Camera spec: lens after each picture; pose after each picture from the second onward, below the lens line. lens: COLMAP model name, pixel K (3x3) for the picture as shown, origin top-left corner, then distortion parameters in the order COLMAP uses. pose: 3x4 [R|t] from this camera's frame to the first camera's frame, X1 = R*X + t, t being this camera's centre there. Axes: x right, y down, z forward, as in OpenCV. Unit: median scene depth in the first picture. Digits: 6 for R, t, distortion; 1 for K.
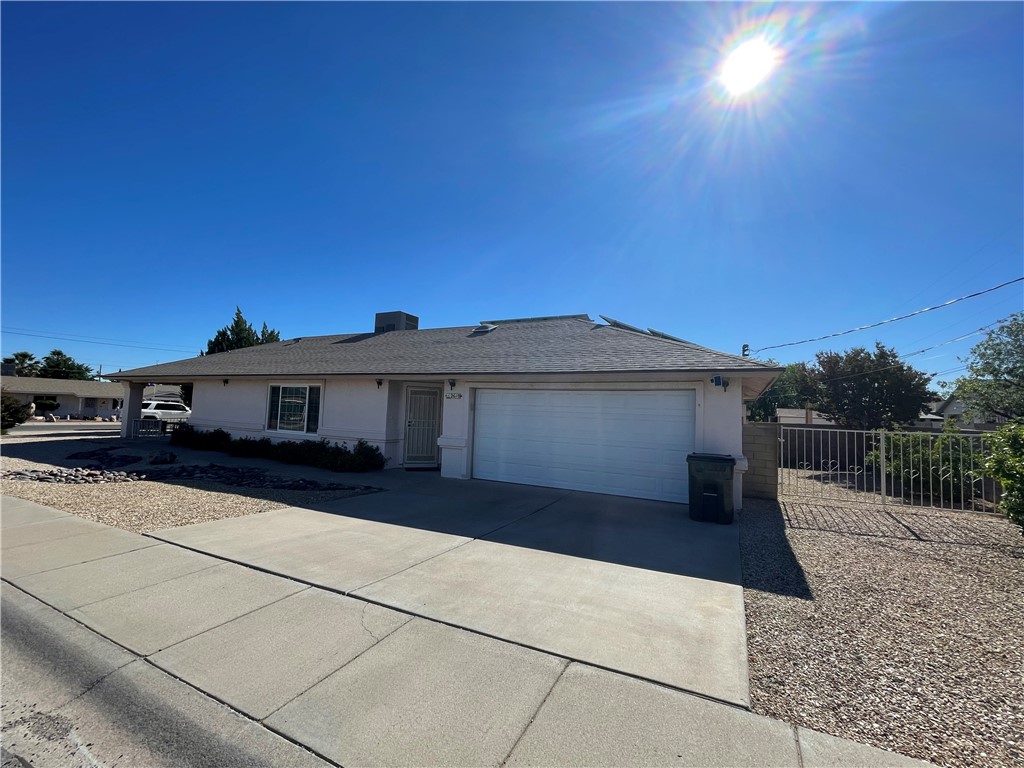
lens RADIAL K [[445.7, 0, 508.7], [0, 445.7, 382.0], [0, 0, 1]] dist [-0.004479, -0.000066]
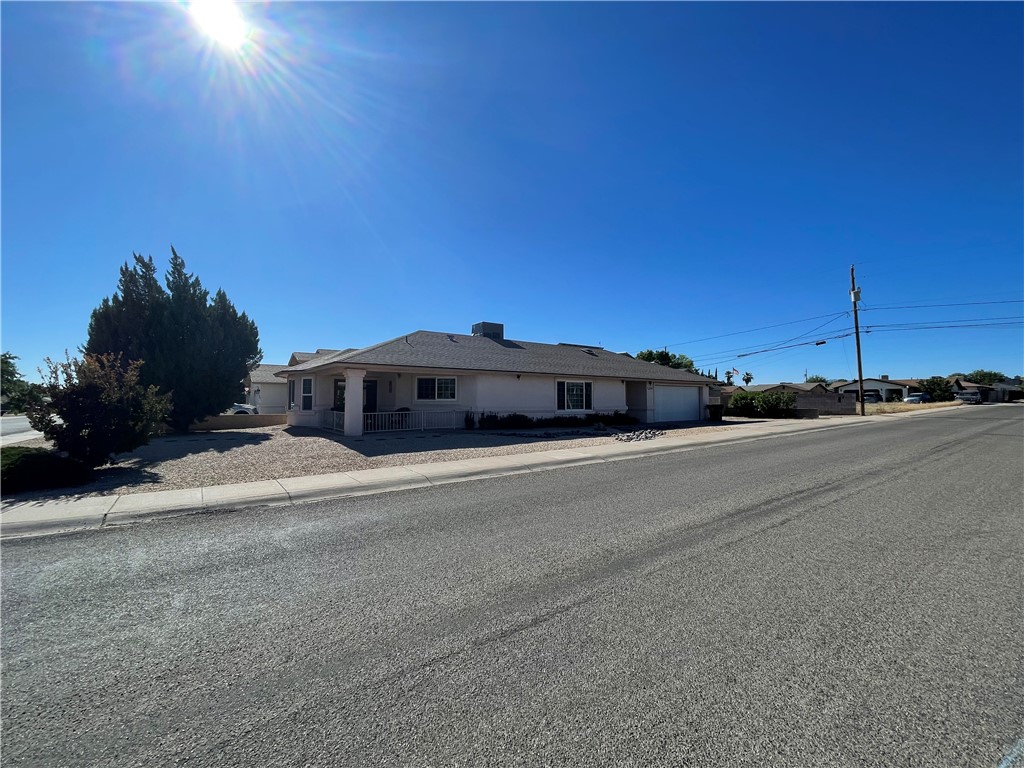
lens RADIAL K [[445.7, 0, 517.3], [0, 445.7, 373.9], [0, 0, 1]] dist [-0.004479, -0.000066]
pose [[0.419981, 0.019660, 0.907320, -2.116442], [-0.044403, 0.999013, -0.001094, -0.008986], [-0.906446, -0.039828, 0.420440, 0.523256]]
